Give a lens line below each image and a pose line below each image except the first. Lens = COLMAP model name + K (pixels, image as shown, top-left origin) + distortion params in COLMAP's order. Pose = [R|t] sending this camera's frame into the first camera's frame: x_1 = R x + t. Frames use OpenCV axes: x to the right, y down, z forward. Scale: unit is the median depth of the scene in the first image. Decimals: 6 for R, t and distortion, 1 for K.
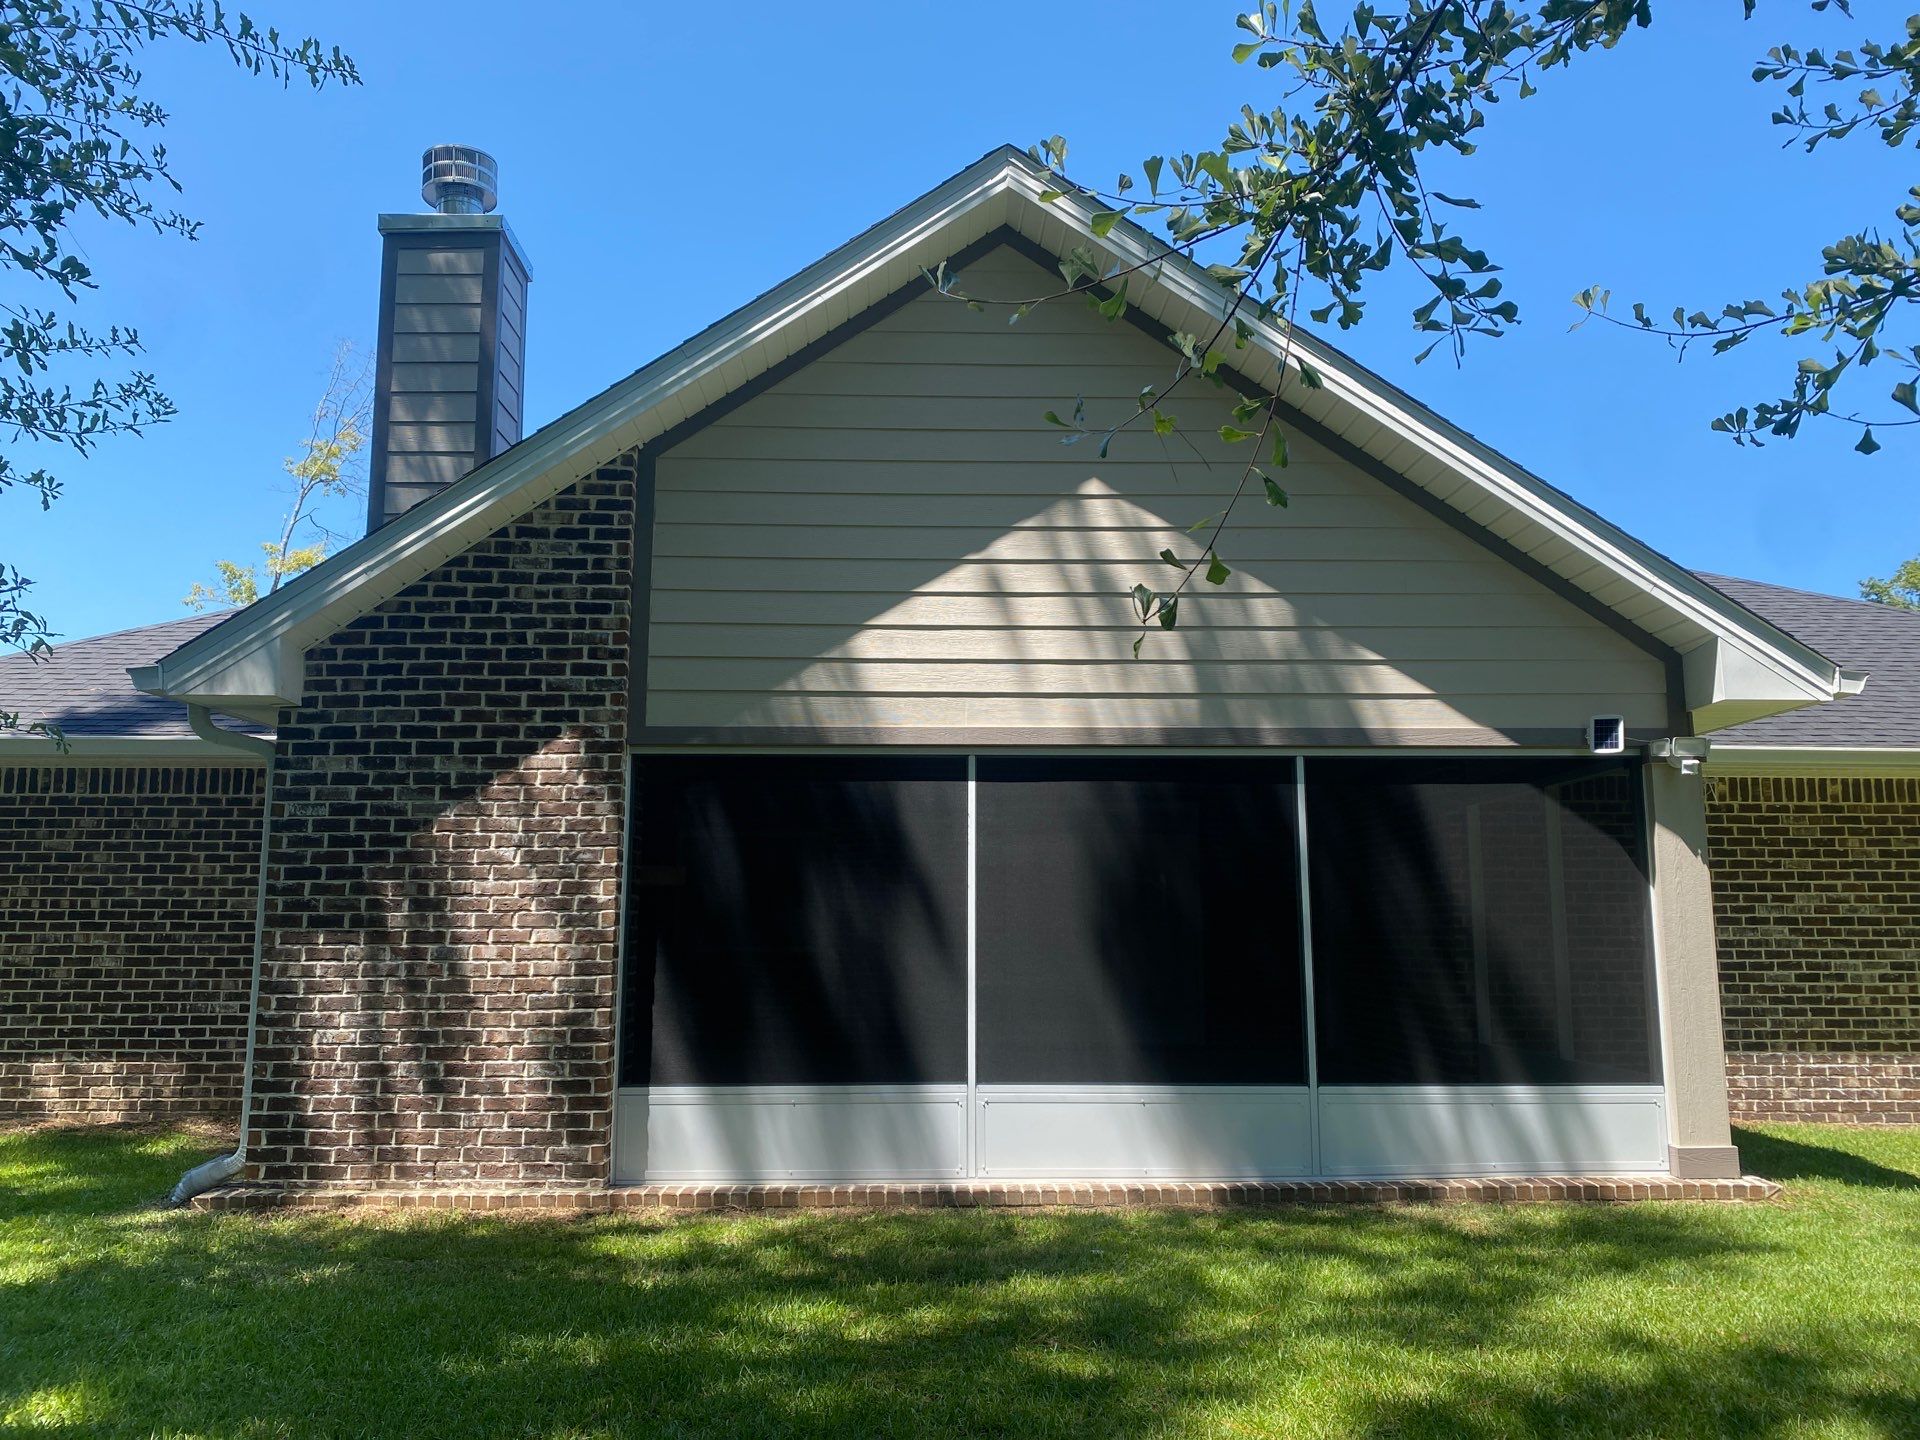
lens RADIAL K [[1466.4, 0, 971.8], [0, 1466.4, 708.9], [0, 0, 1]] dist [0.016383, -0.010742]
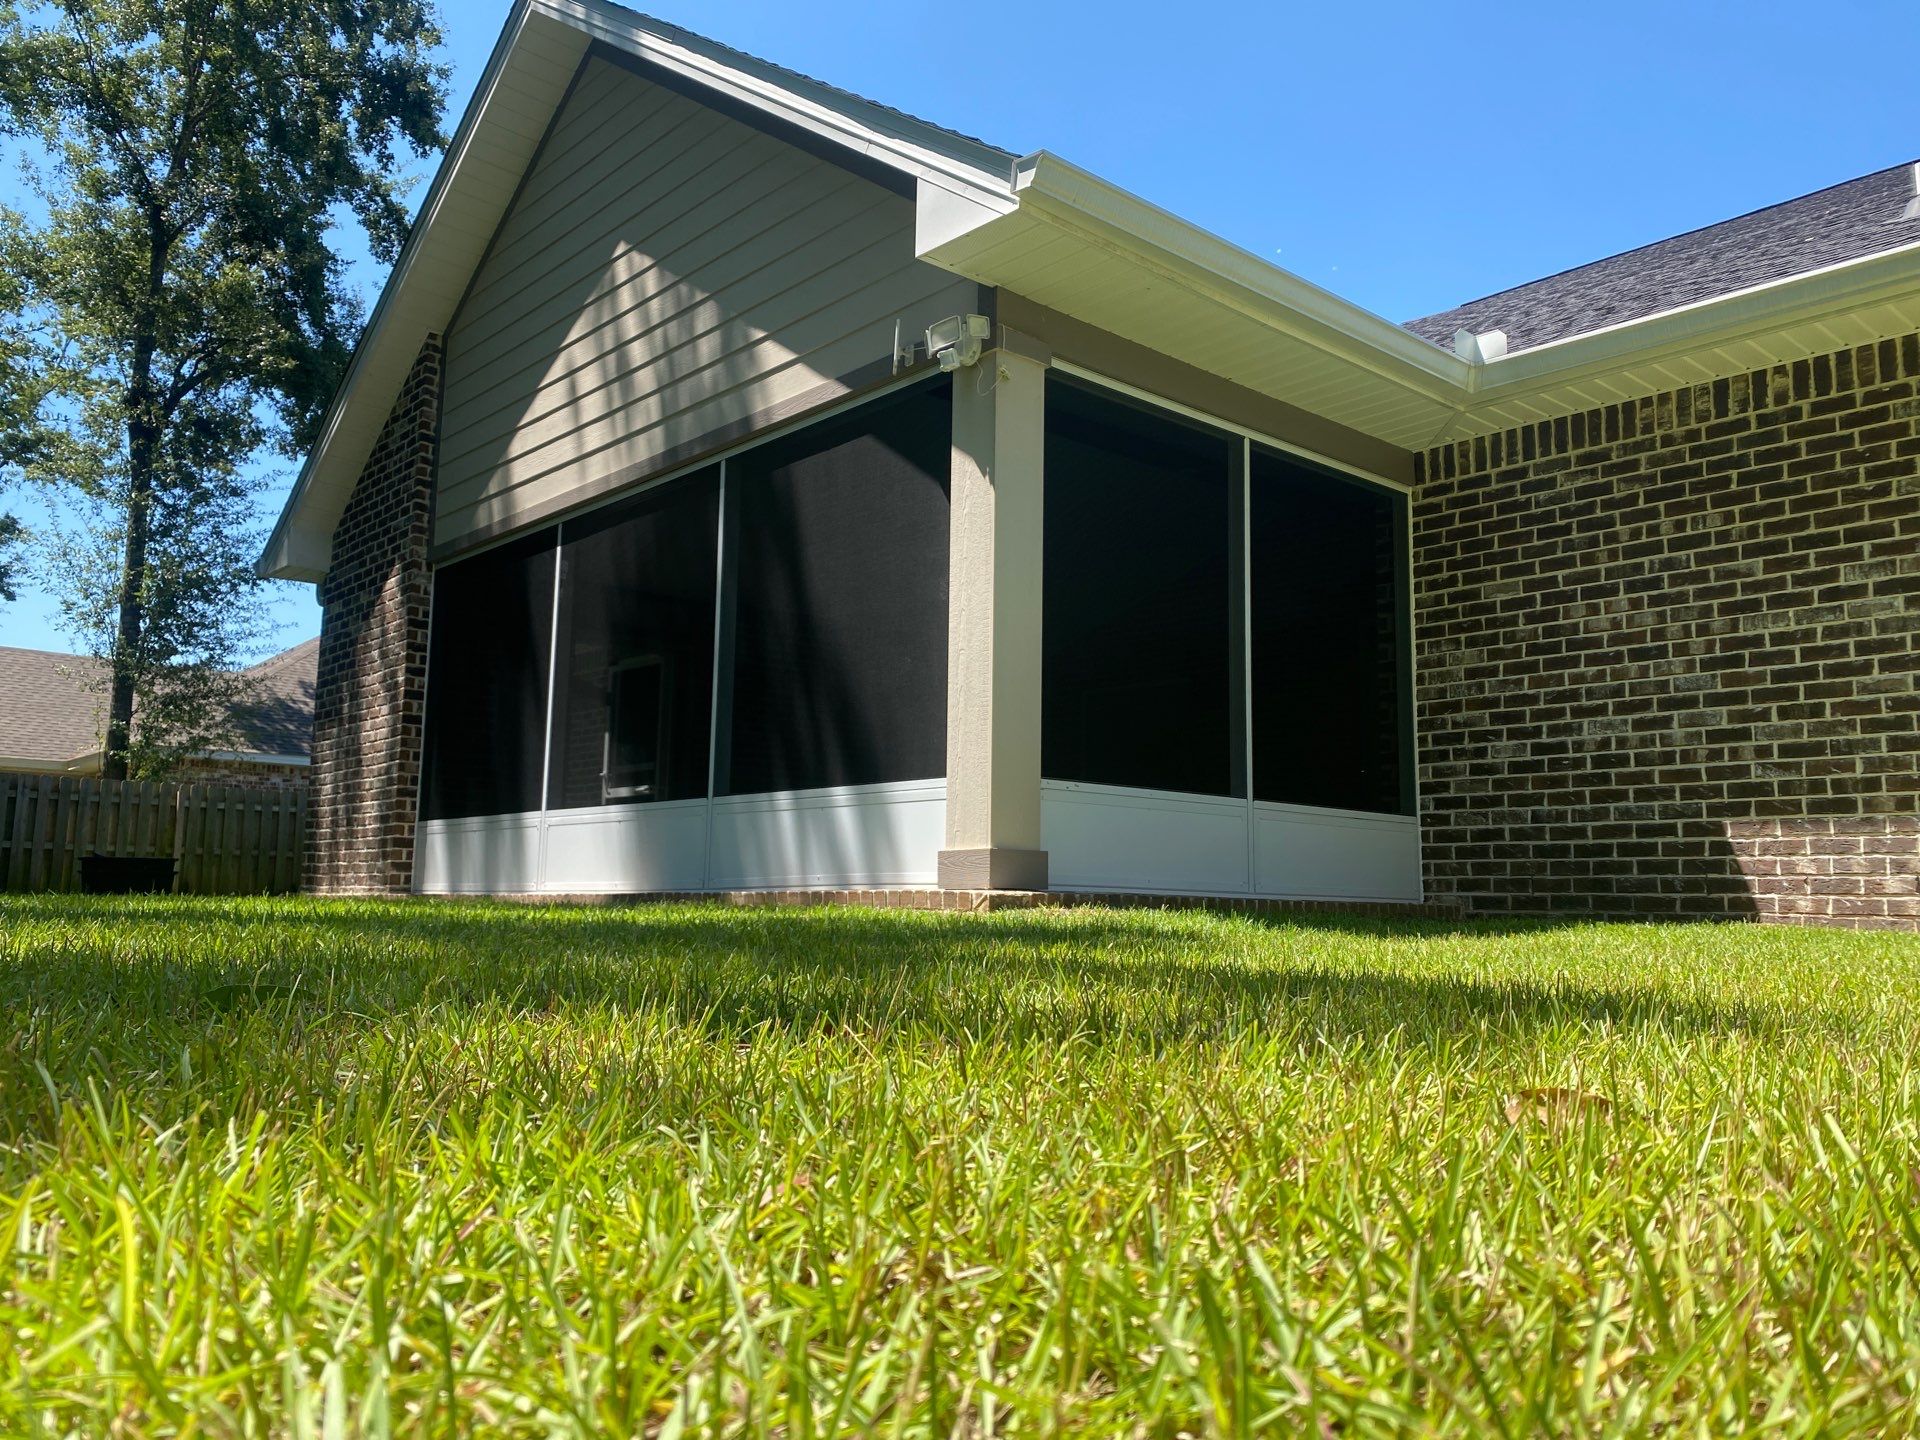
lens RADIAL K [[1492.8, 0, 968.2], [0, 1492.8, 699.6], [0, 0, 1]] dist [0.007080, 0.008886]
pose [[0.645042, -0.097898, -0.757850, 1.034523], [0.099216, 0.994094, -0.043968, 0.243209], [0.757679, -0.046829, 0.650946, 0.485303]]
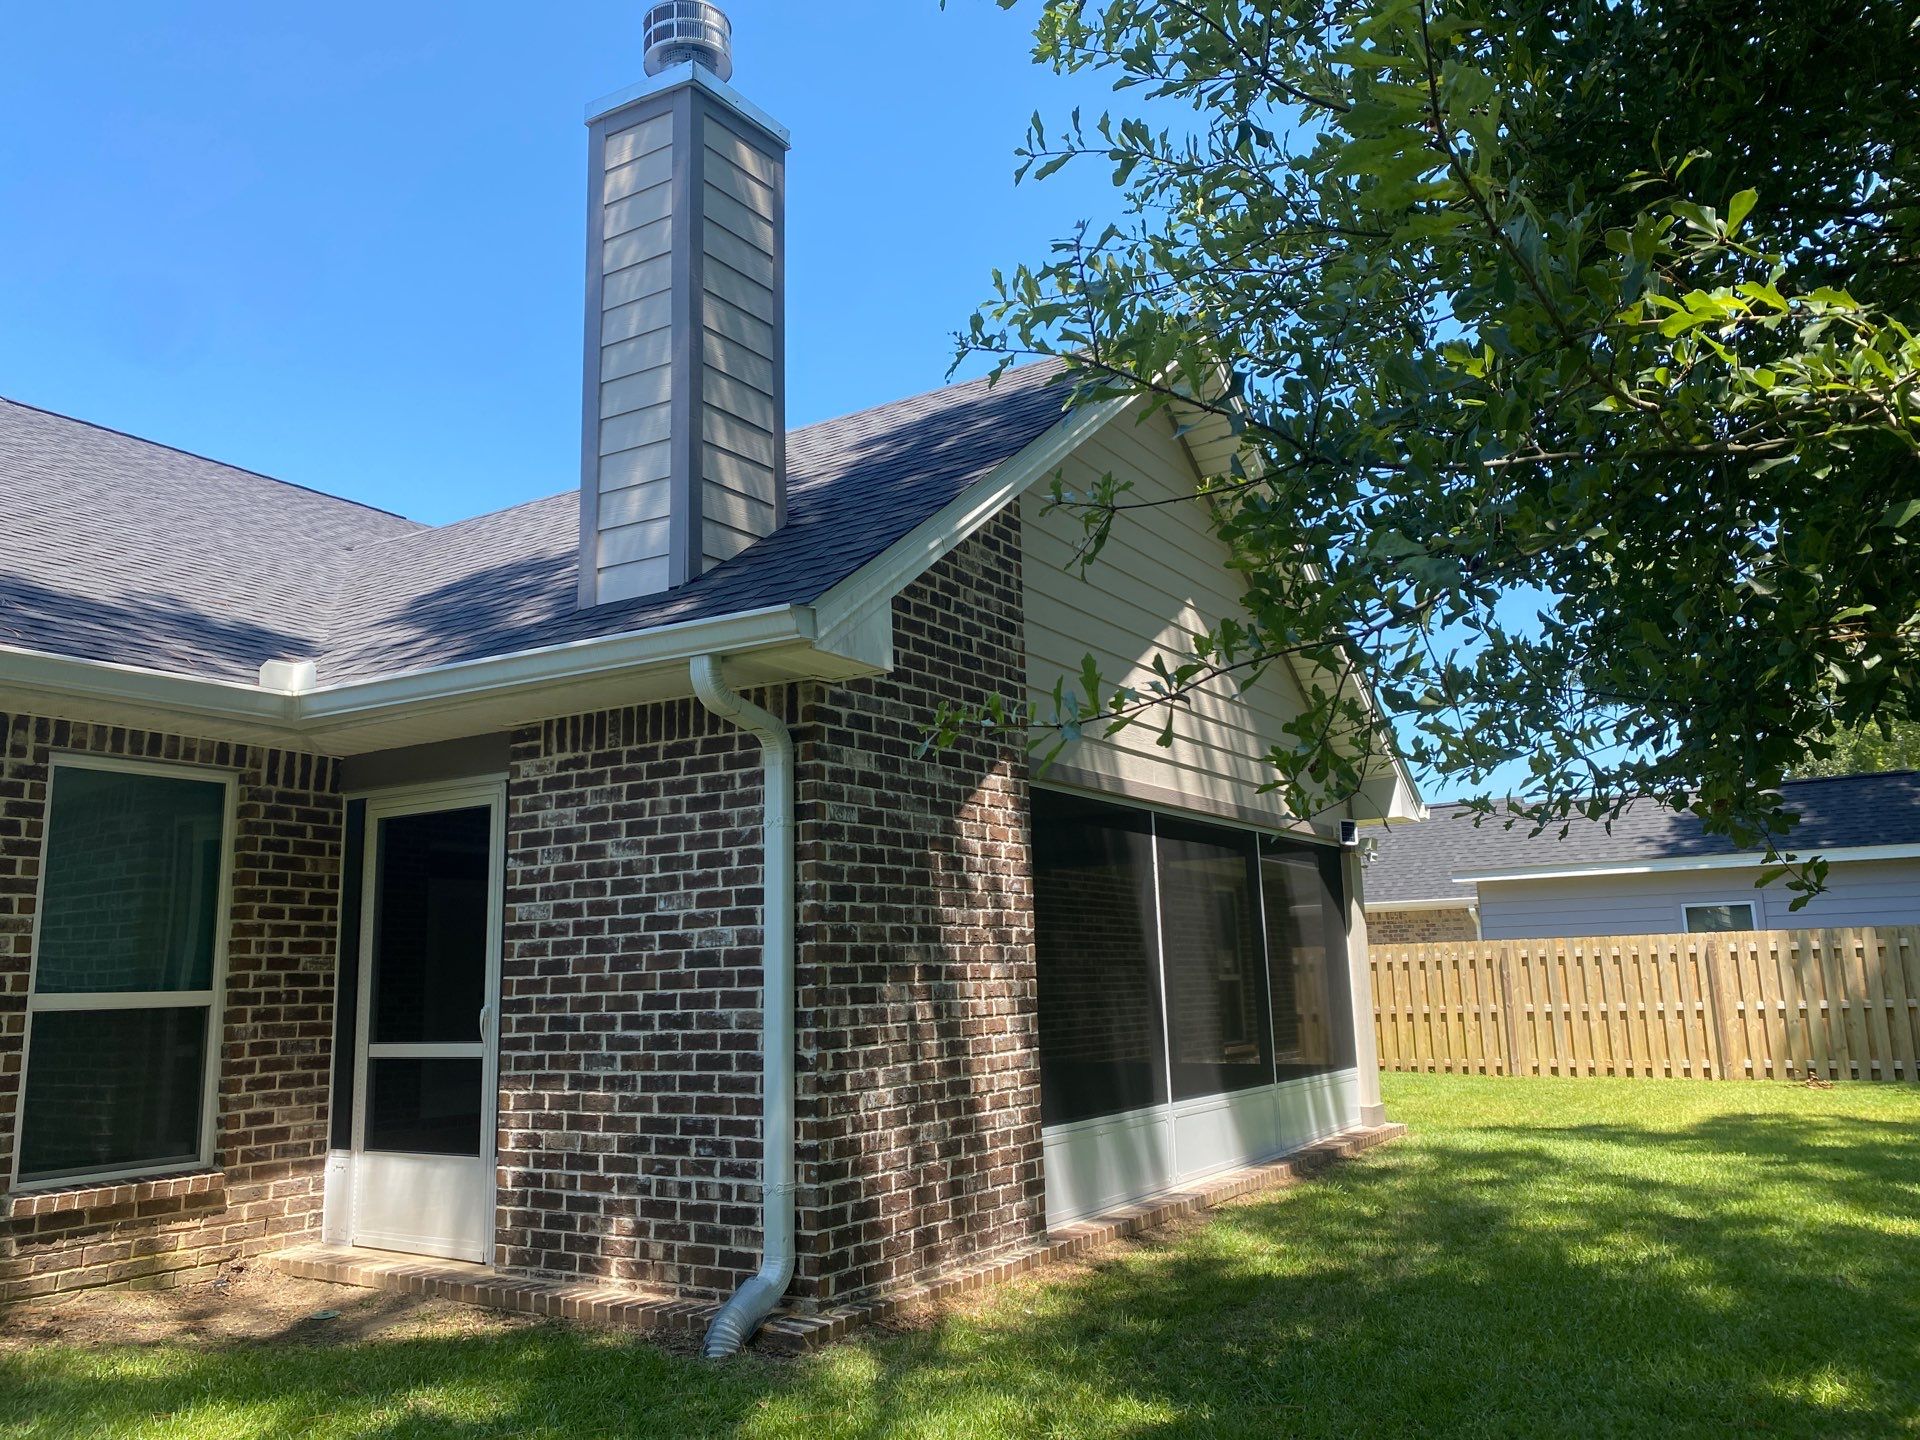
lens RADIAL K [[1447.4, 0, 934.7], [0, 1447.4, 702.0], [0, 0, 1]] dist [0.182579, -0.519593]
pose [[0.568253, 0.141990, 0.810511, -1.020646], [-0.100218, 0.989609, -0.103102, 0.080740], [-0.816728, -0.022640, 0.576578, 0.479680]]
